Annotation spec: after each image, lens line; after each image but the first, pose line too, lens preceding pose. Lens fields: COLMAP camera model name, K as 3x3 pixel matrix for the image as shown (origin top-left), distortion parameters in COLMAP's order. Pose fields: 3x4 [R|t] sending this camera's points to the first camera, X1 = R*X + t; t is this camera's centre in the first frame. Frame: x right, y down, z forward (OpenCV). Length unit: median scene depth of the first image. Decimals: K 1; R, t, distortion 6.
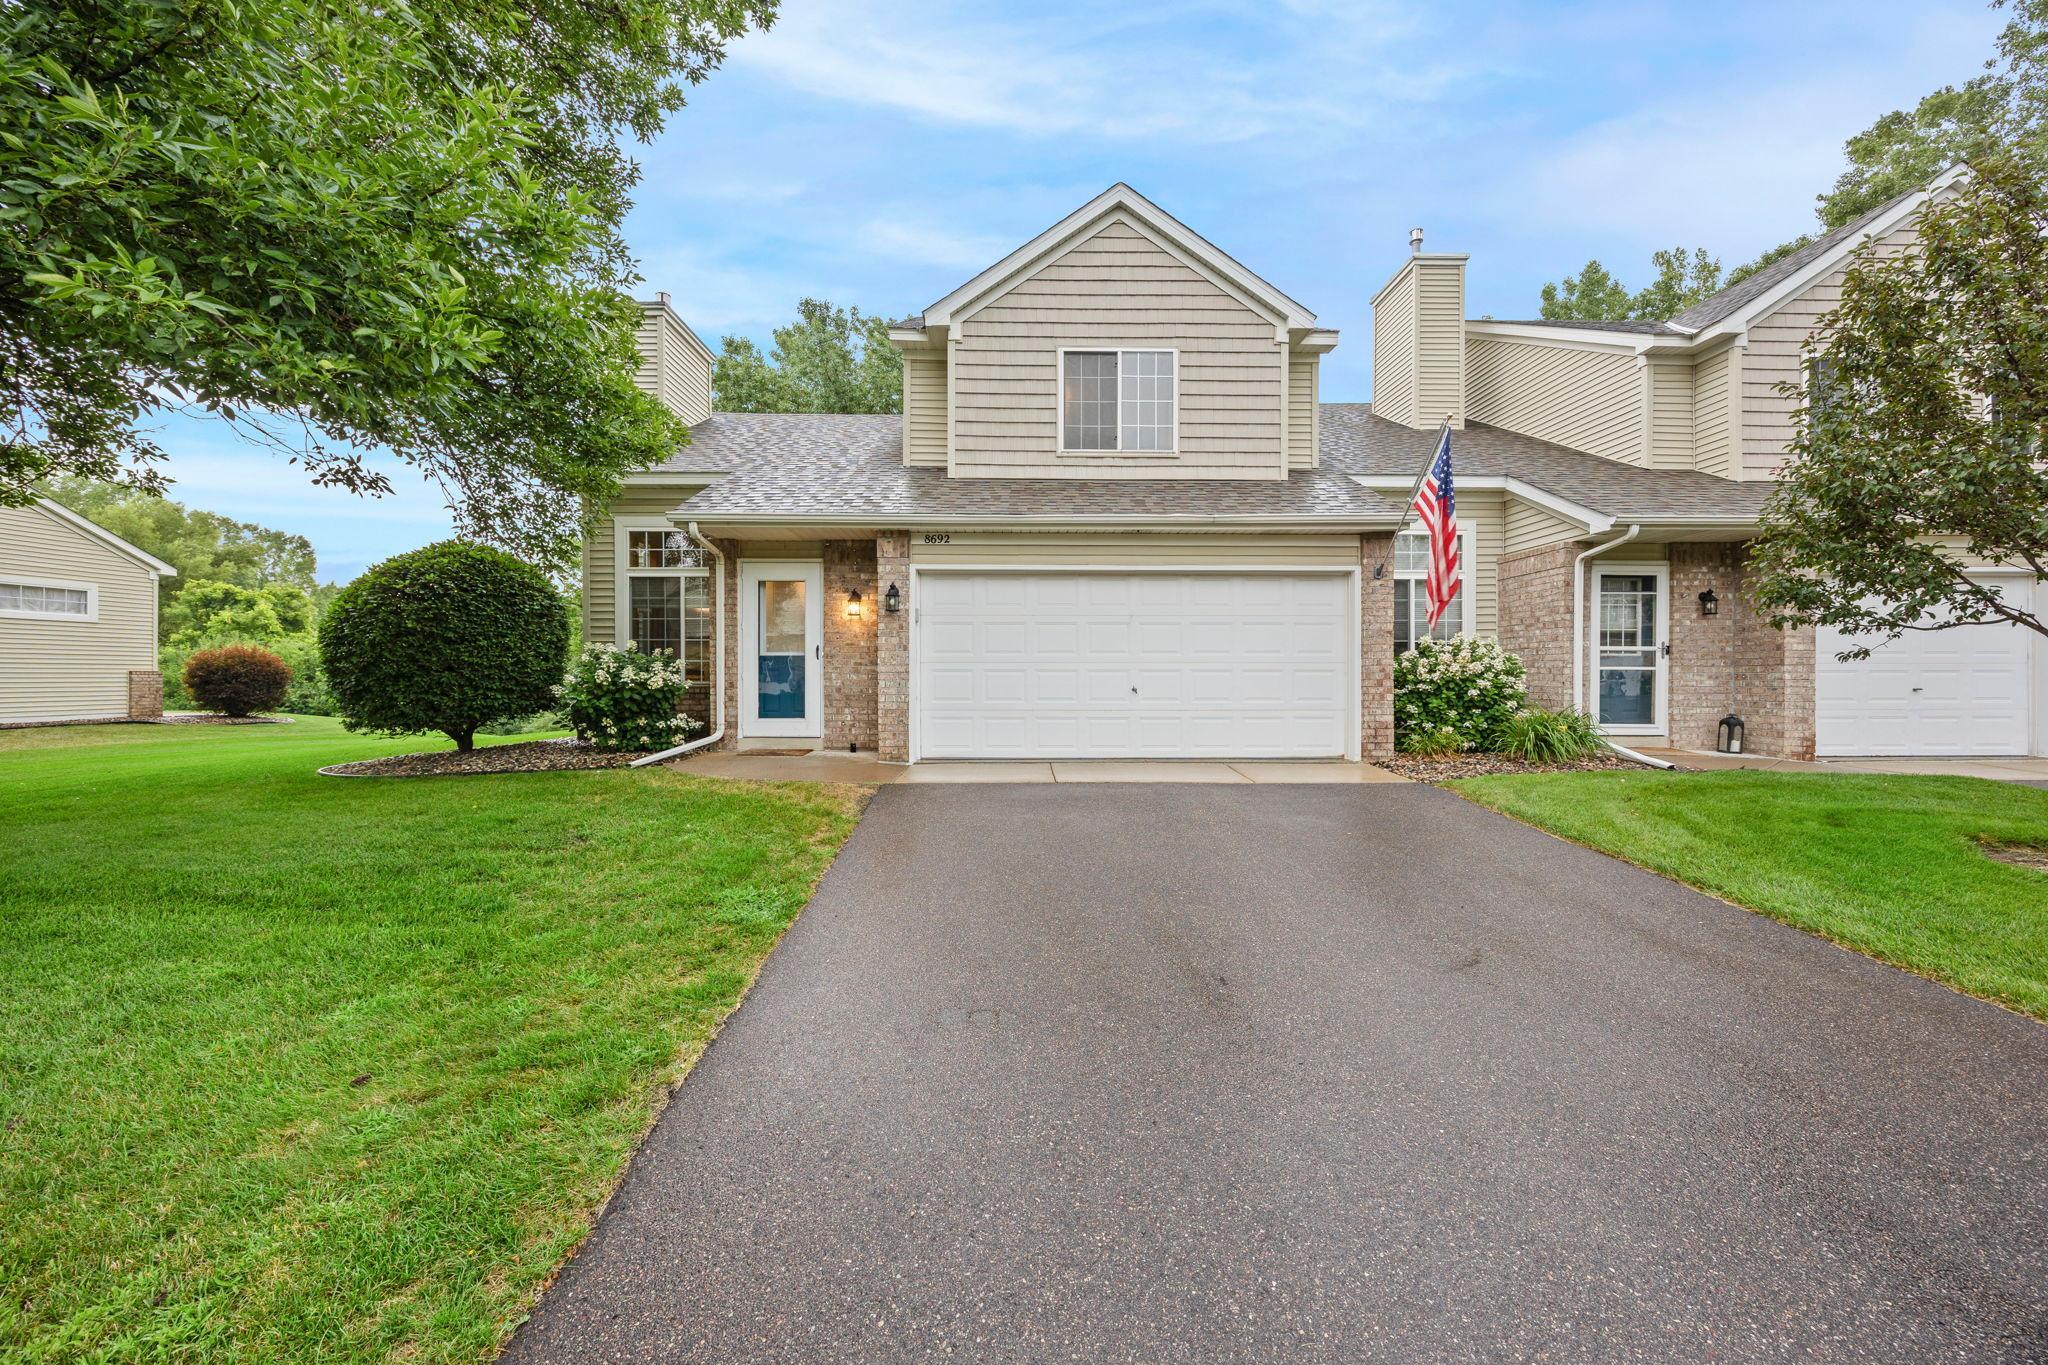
lens RADIAL K [[778.4, 0, 1028.0], [0, 778.4, 679.0], [0, 0, 1]] dist [-0.003125, -0.000321]
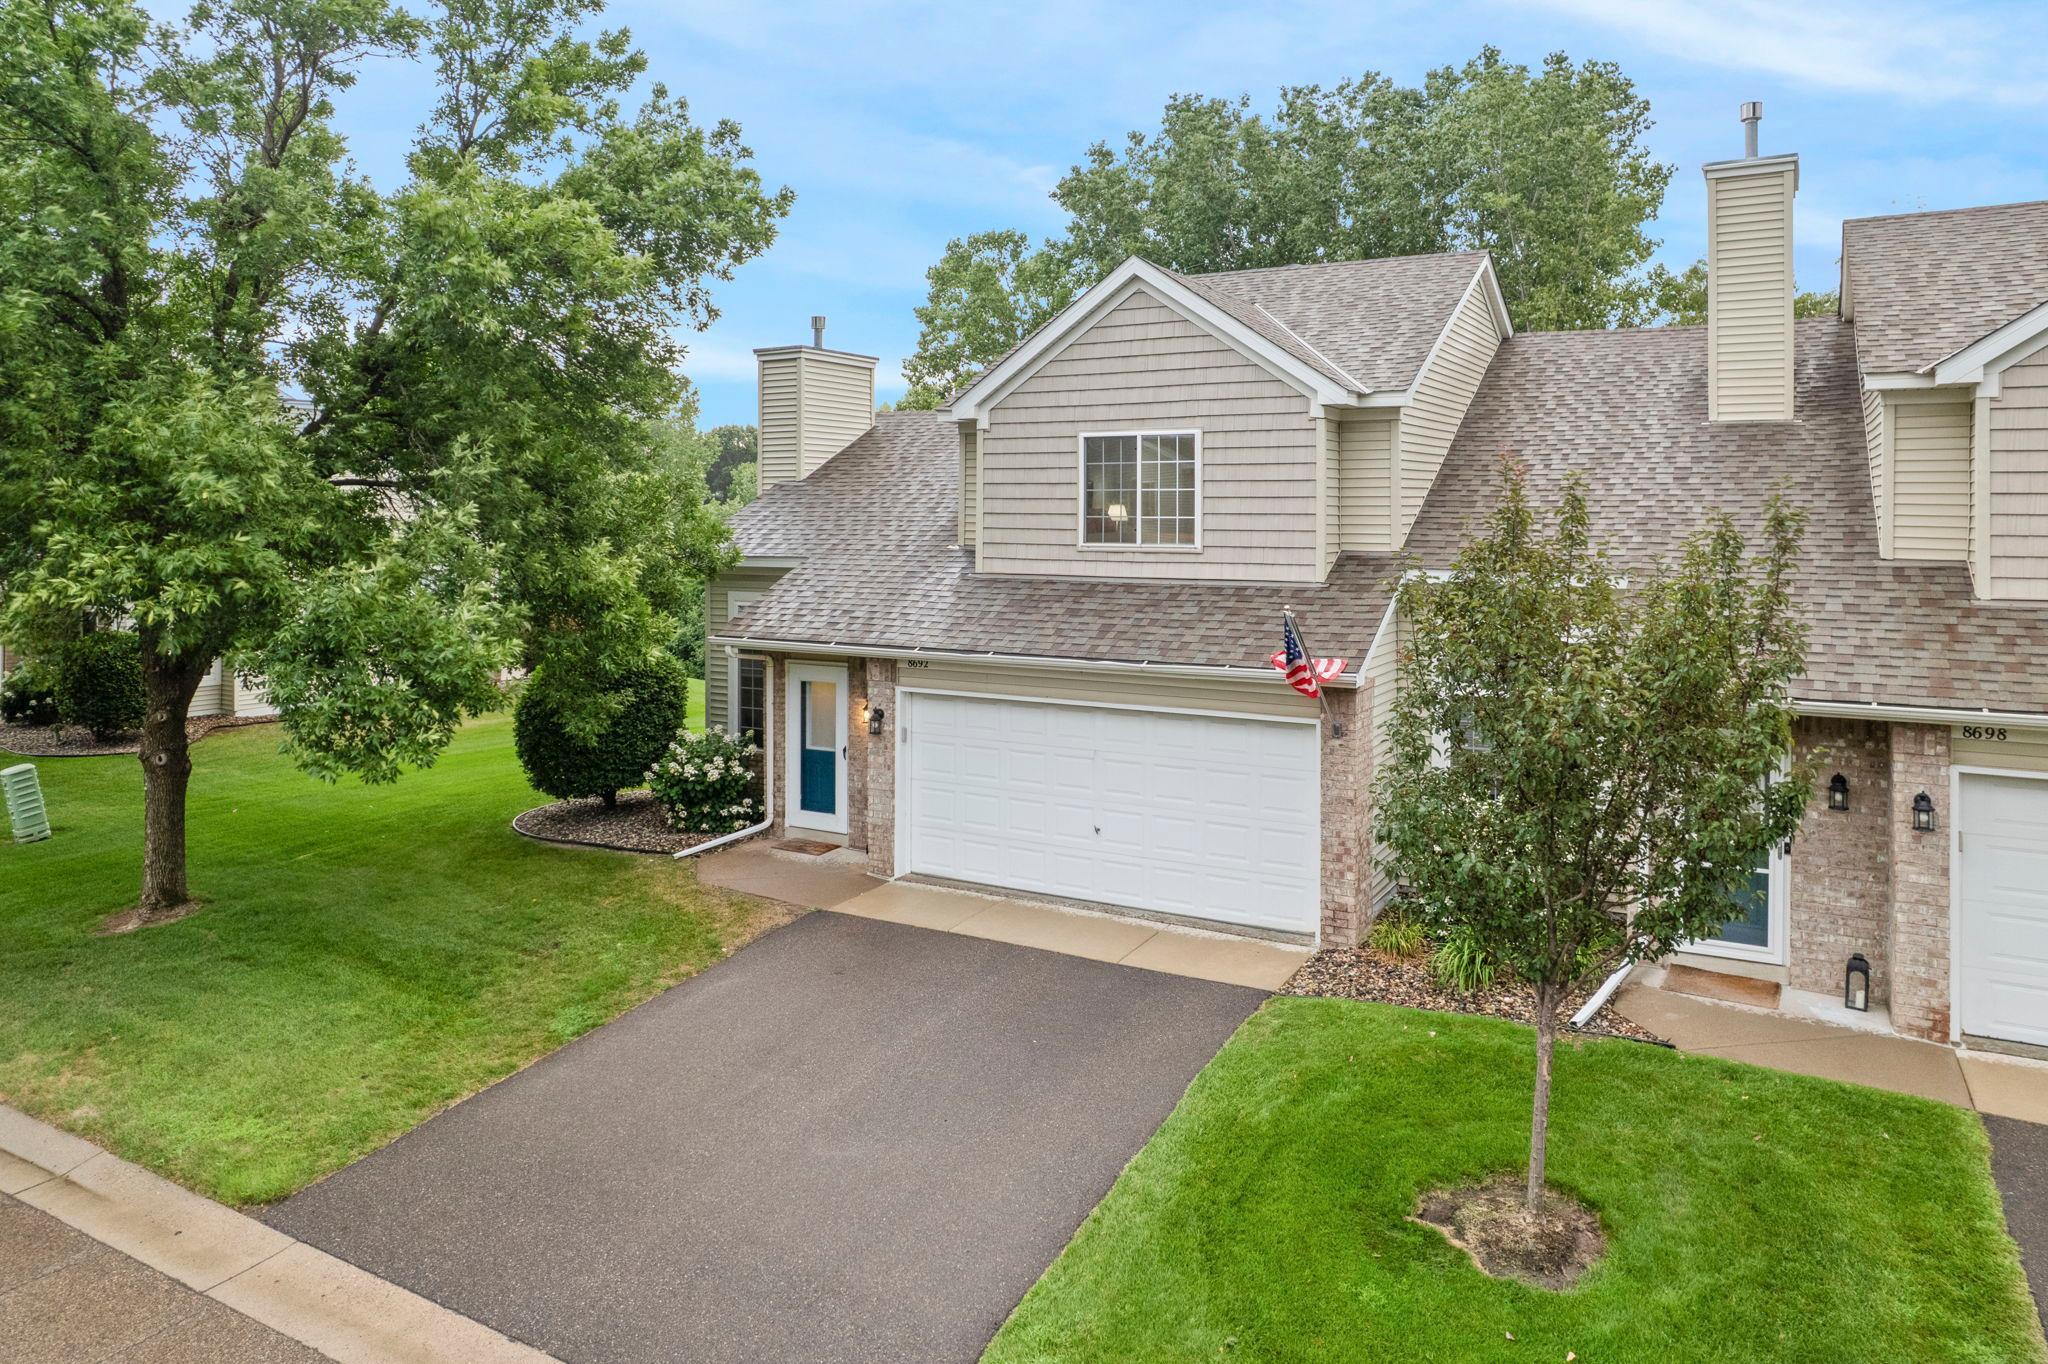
lens RADIAL K [[1363.8, 0, 1021.2], [0, 1363.8, 488.1], [0, 0, 1]] dist [-0.050290, 0.032452]
pose [[0.861971, -0.008325, -0.506889, 0.867744], [-0.003277, 0.999753, -0.021990, -0.353097], [0.506947, 0.020616, 0.861731, -0.463431]]
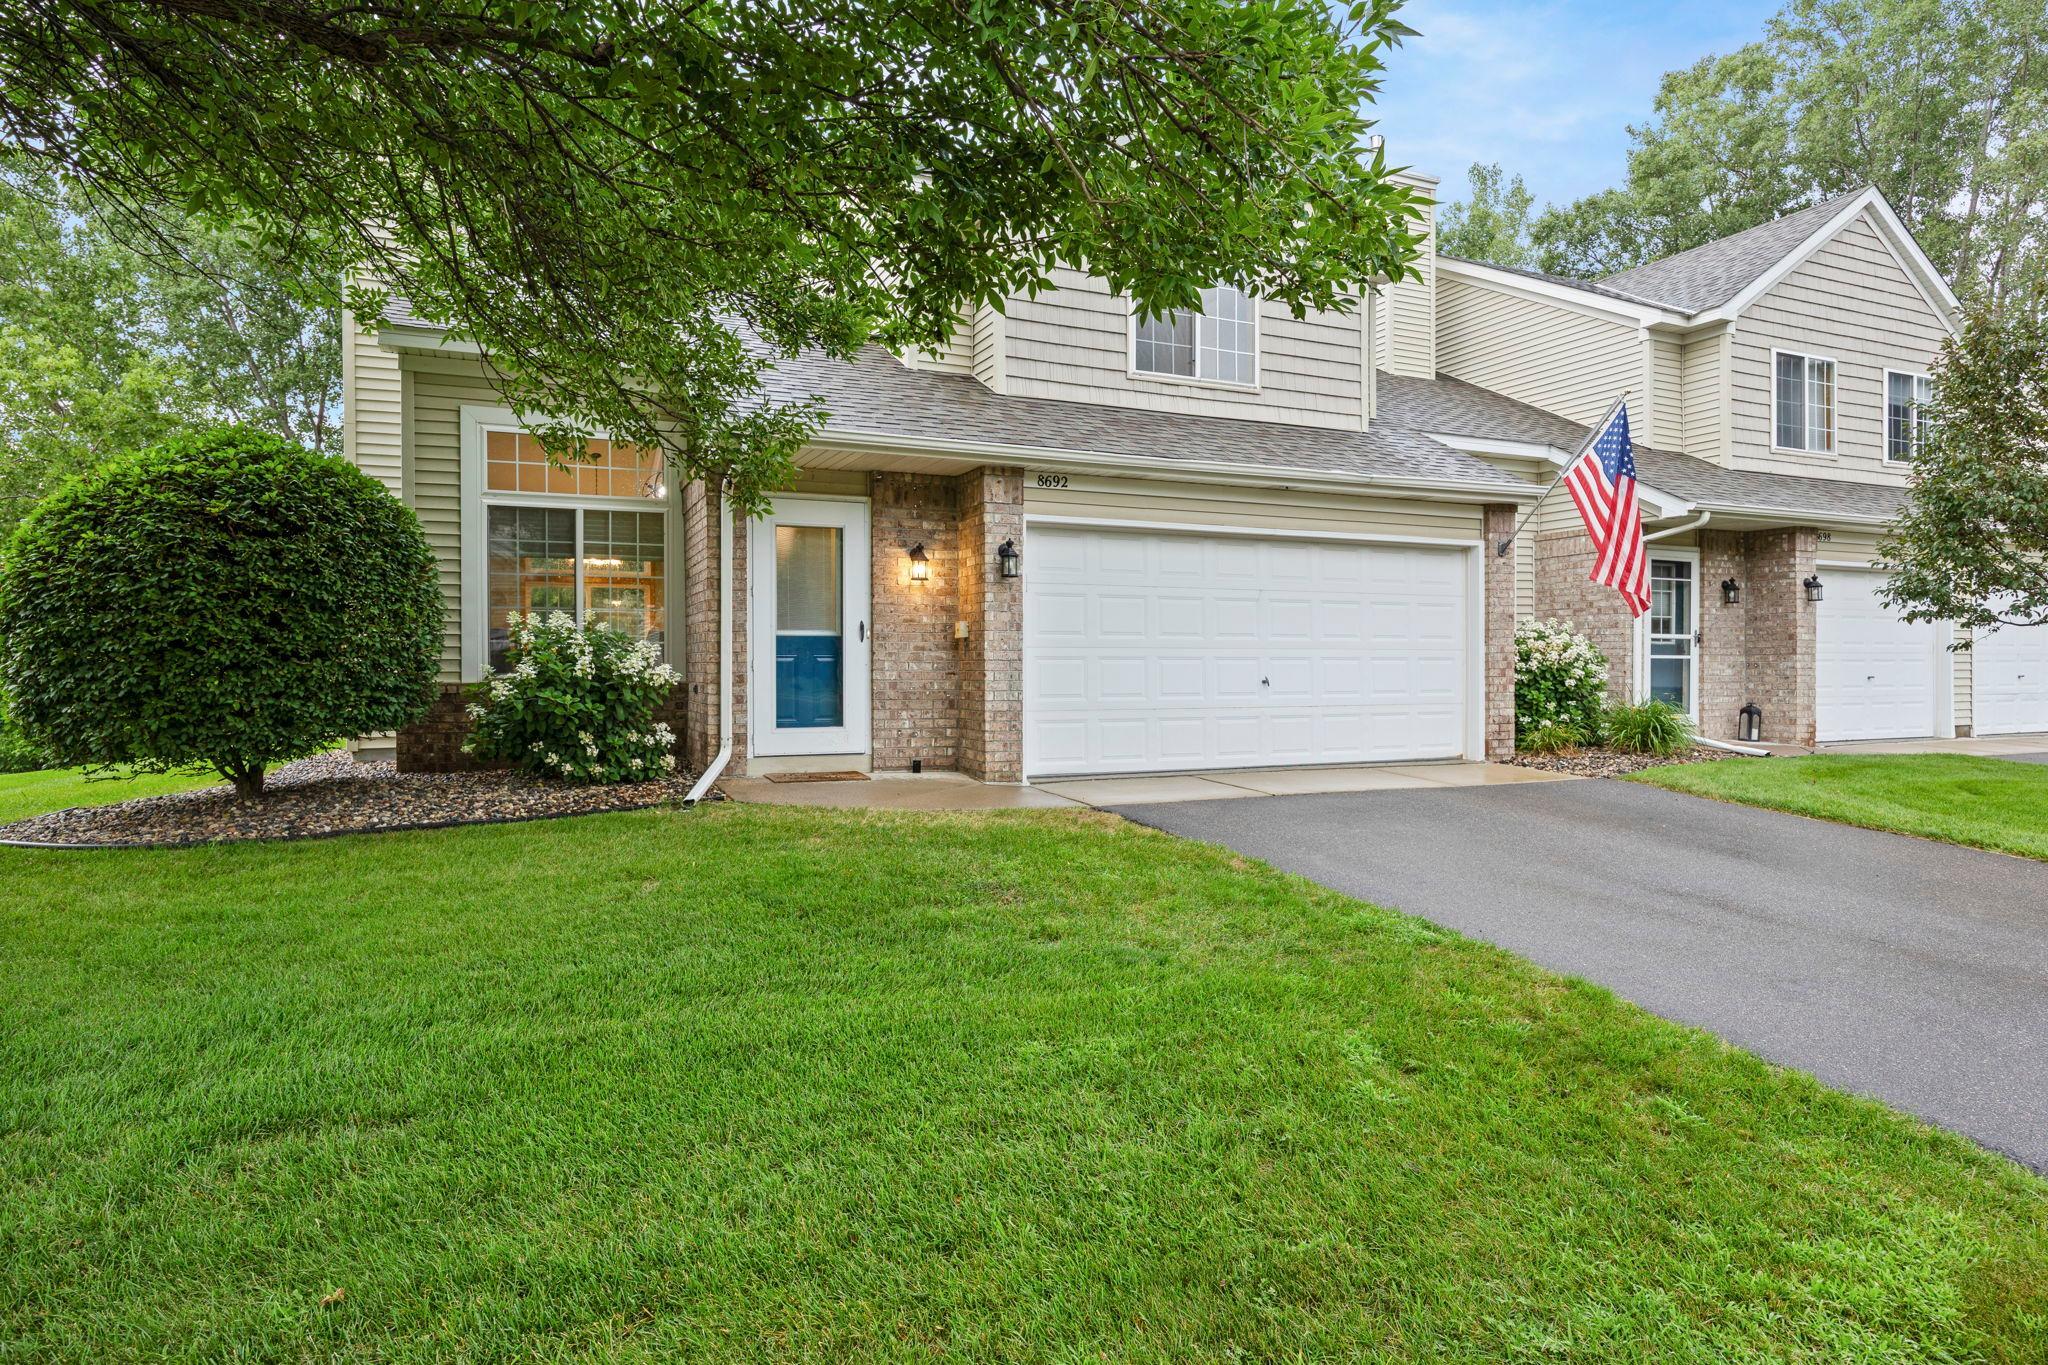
lens RADIAL K [[1153.3, 0, 1029.0], [0, 1153.3, 683.5], [0, 0, 1]] dist [-0.011985, -0.000254]
pose [[0.920627, -0.007269, 0.390376, -0.539288], [0.003370, 0.999937, 0.010673, 0.001531], [-0.390429, -0.008511, 0.920594, -0.008174]]
